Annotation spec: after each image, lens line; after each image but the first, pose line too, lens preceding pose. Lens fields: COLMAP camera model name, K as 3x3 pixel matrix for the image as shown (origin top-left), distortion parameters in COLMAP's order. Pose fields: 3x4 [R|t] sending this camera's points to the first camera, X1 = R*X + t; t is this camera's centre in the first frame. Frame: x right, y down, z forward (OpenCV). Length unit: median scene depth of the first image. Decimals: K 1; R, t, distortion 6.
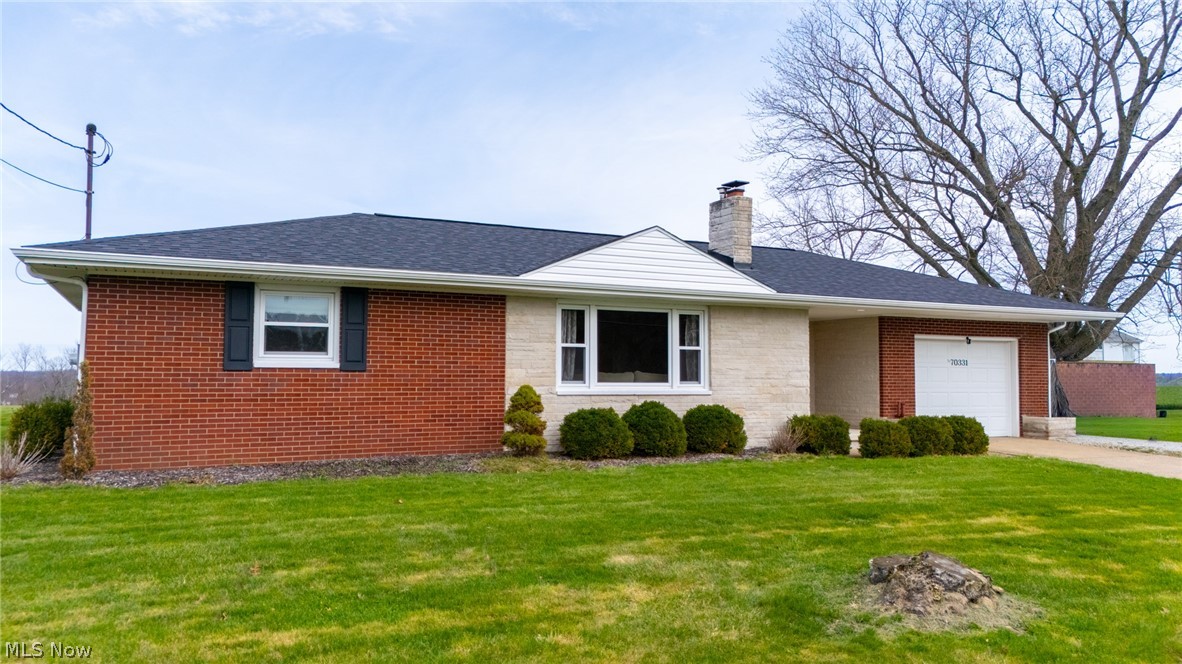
lens RADIAL K [[871.1, 0, 598.0], [0, 871.1, 329.9], [0, 0, 1]] dist [0.050289, -0.003751]
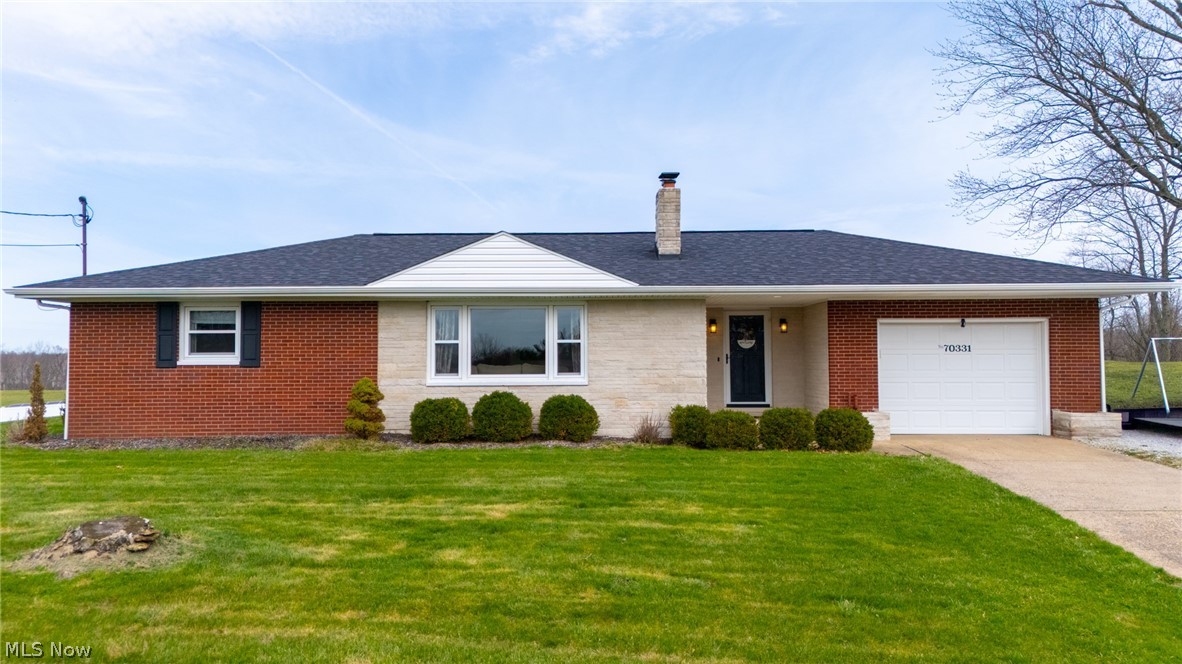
lens RADIAL K [[871.1, 0, 598.0], [0, 871.1, 329.9], [0, 0, 1]] dist [0.050289, -0.003751]
pose [[0.891296, -0.029287, -0.452475, 0.622391], [0.033611, 0.999434, 0.001517, 0.006676], [0.452174, -0.016560, 0.891776, 0.074028]]
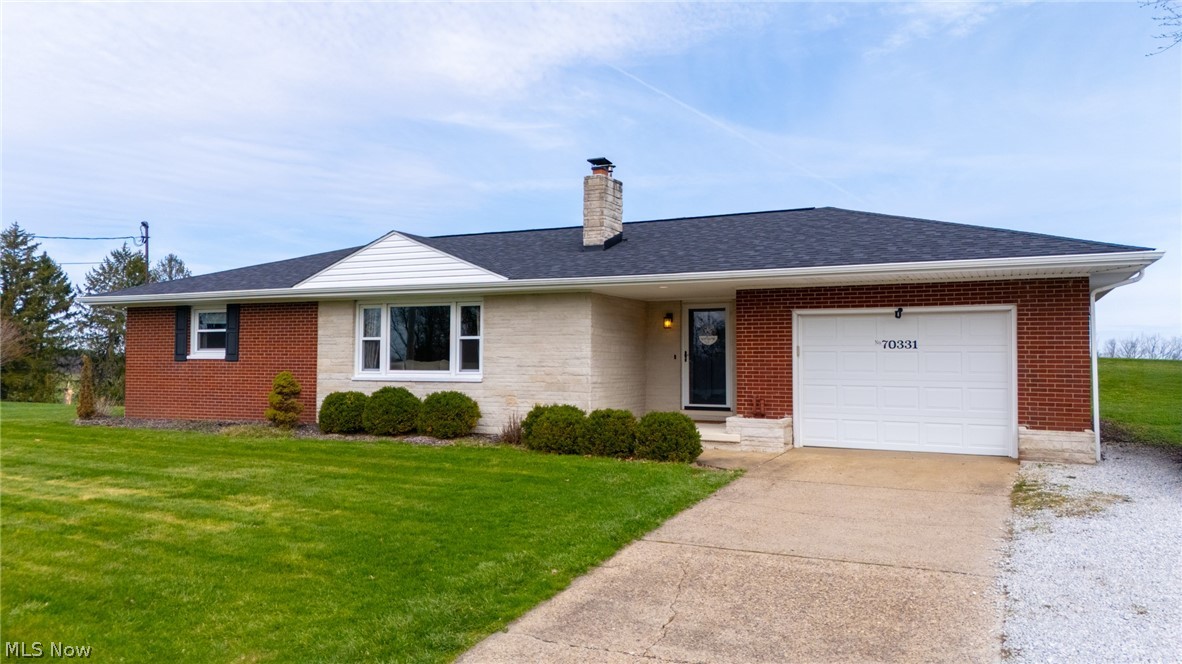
lens RADIAL K [[871.1, 0, 598.0], [0, 871.1, 329.9], [0, 0, 1]] dist [0.050289, -0.003751]
pose [[0.617498, -0.034369, -0.785822, 1.040390], [0.039505, 0.999139, -0.012656, 0.031169], [0.785580, -0.023229, 0.618324, 0.474366]]
